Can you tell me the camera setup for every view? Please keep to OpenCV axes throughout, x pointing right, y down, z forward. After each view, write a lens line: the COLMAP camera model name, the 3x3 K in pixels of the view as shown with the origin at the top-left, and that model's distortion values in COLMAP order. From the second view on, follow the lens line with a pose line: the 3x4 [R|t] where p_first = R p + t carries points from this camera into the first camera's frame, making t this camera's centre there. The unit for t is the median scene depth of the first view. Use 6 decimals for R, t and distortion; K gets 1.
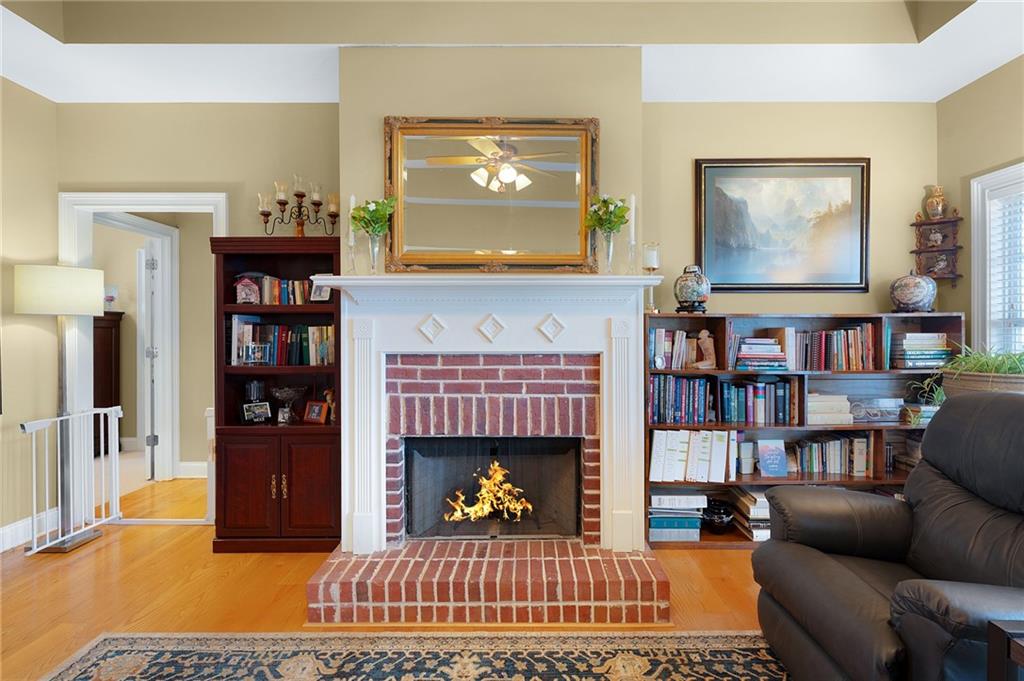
lens RADIAL K [[466.5, 0, 524.5], [0, 466.5, 335.5], [0, 0, 1]] dist [0.004059, -0.001284]
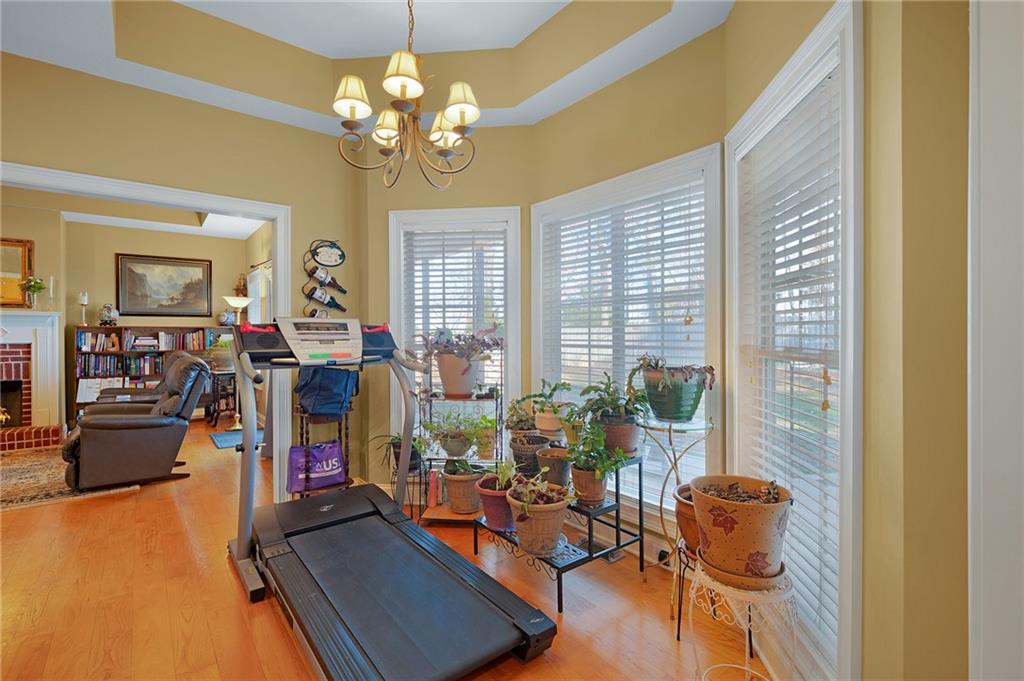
lens RADIAL K [[466.5, 0, 507.8], [0, 466.5, 333.9], [0, 0, 1]] dist [0.004059, -0.001284]
pose [[0.788620, -0.003507, 0.614871, 0.500773], [0.009715, 0.999930, -0.006757, 0.024043], [-0.614804, 0.011302, 0.788599, -1.914242]]
